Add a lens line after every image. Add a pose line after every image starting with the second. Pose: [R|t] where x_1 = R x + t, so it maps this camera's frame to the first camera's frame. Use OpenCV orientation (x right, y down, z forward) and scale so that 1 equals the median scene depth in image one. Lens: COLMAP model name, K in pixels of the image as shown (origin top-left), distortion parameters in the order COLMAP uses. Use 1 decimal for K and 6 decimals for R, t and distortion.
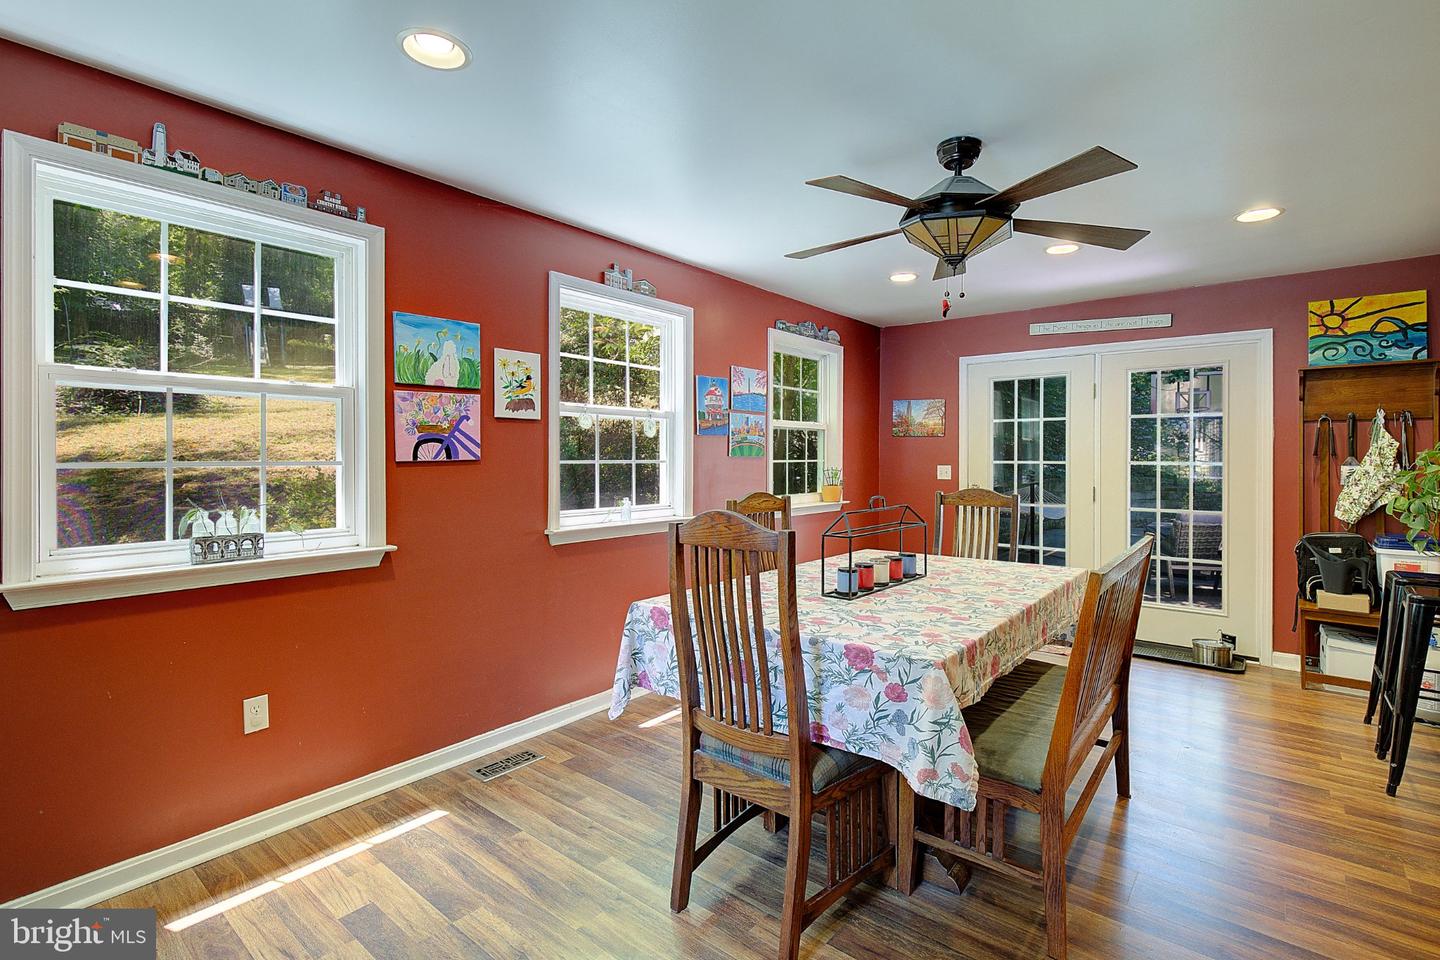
lens RADIAL K [[671.0, 0, 732.2], [0, 671.0, 468.7], [0, 0, 1]] dist [-0.016715, 0.000702]
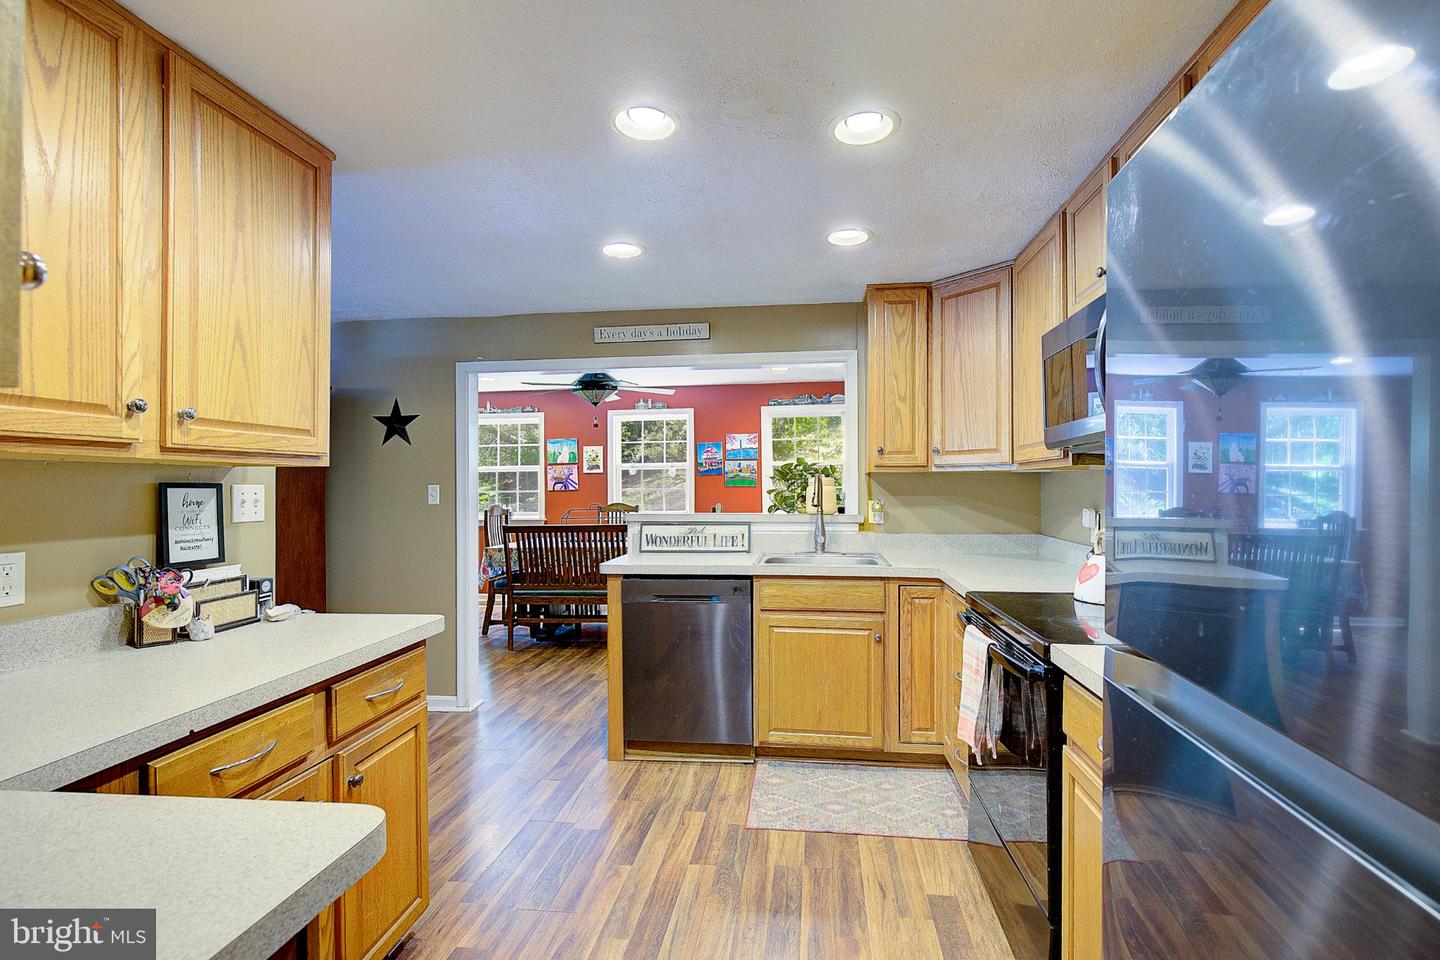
lens RADIAL K [[658.7, 0, 734.3], [0, 658.7, 485.6], [0, 0, 1]] dist [0.000906, 0.000008]
pose [[0.527424, -0.005624, -0.849583, 2.001014], [0.000921, 0.999981, -0.006048, -0.012468], [0.849602, 0.002407, 0.527420, 0.151124]]
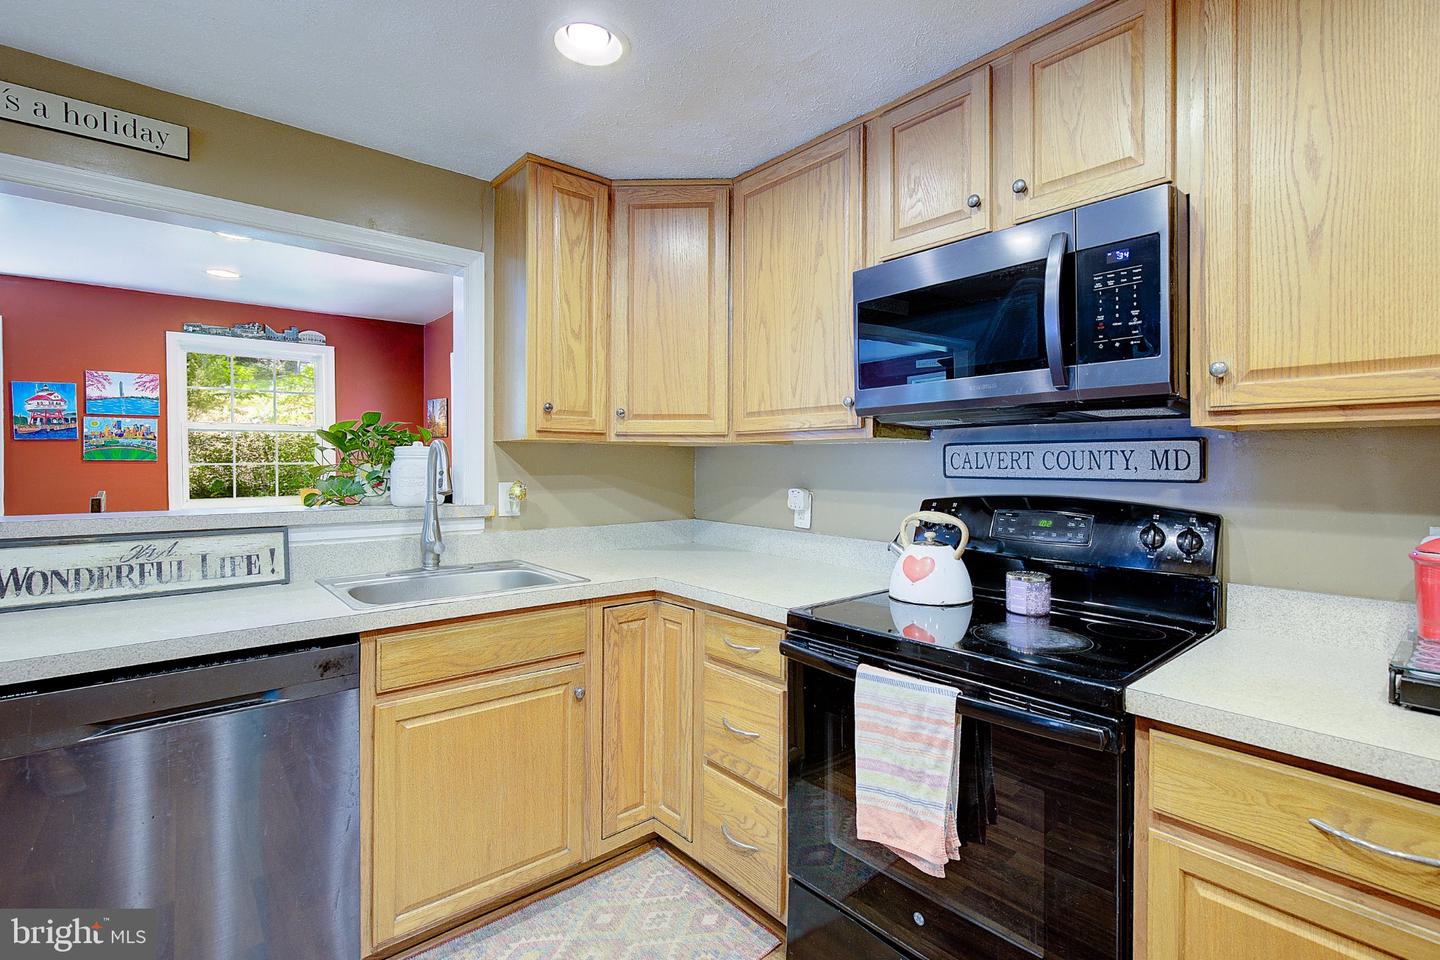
lens RADIAL K [[670.8, 0, 741.0], [0, 670.8, 466.7], [0, 0, 1]] dist [-0.000018, -0.000077]
pose [[0.985330, 0.000597, -0.170658, 1.556406], [-0.000688, 1.000000, -0.000477, -0.011625], [0.170657, 0.000587, 0.985330, 0.234173]]
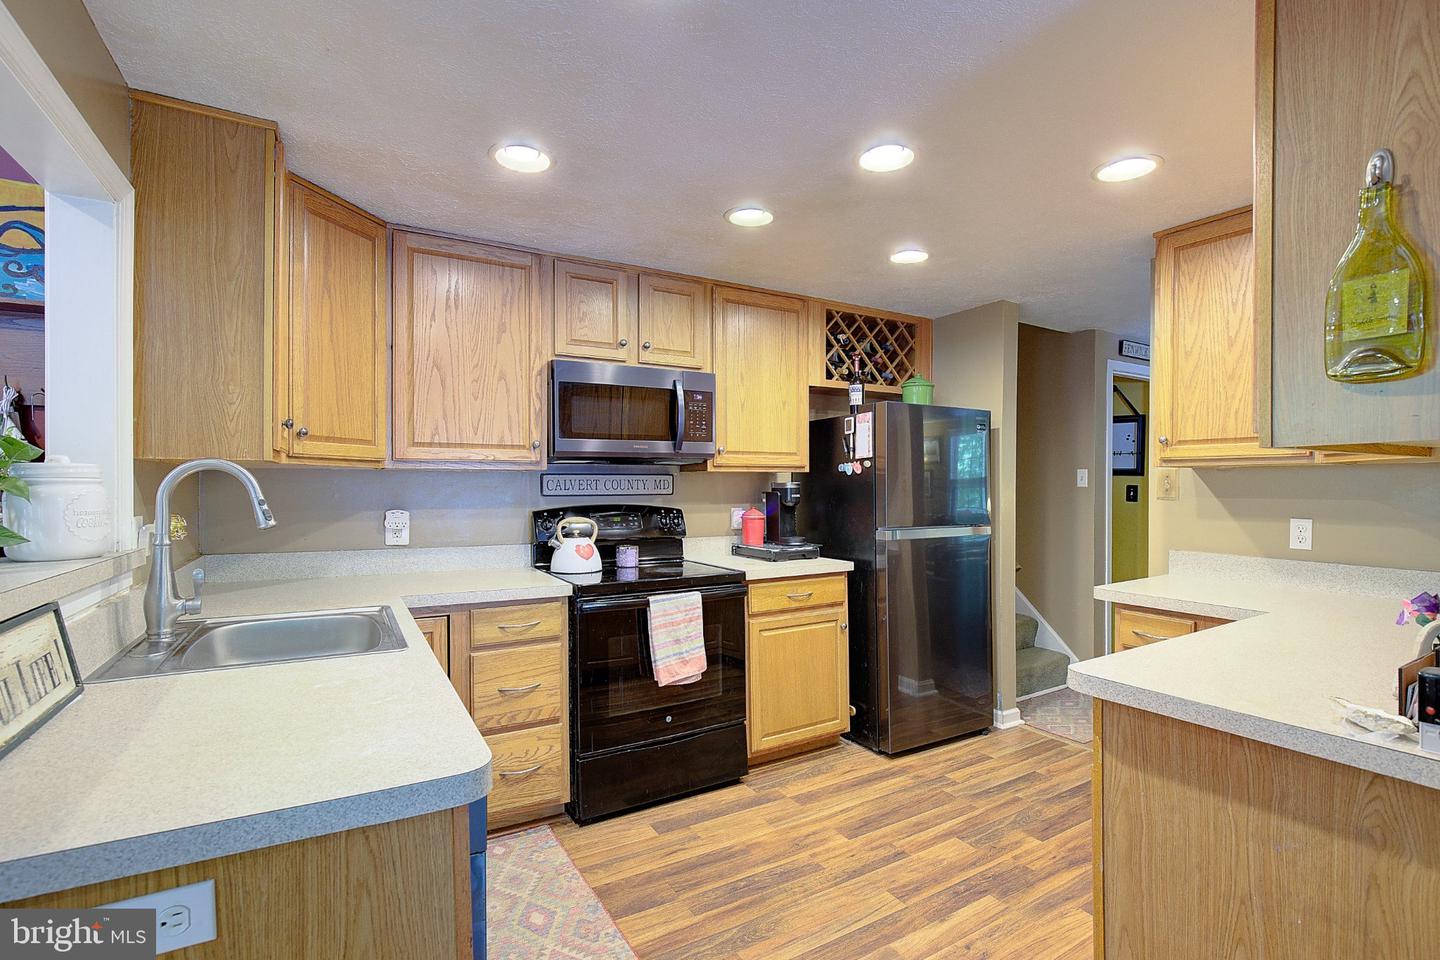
lens RADIAL K [[662.5, 0, 729.3], [0, 662.5, 477.0], [0, 0, 1]] dist [-0.015339, 0.000266]
pose [[0.345524, 0.007935, 0.938377, 0.808175], [0.007766, 0.999906, -0.011315, -0.016640], [-0.938378, 0.011197, 0.345429, 0.318485]]
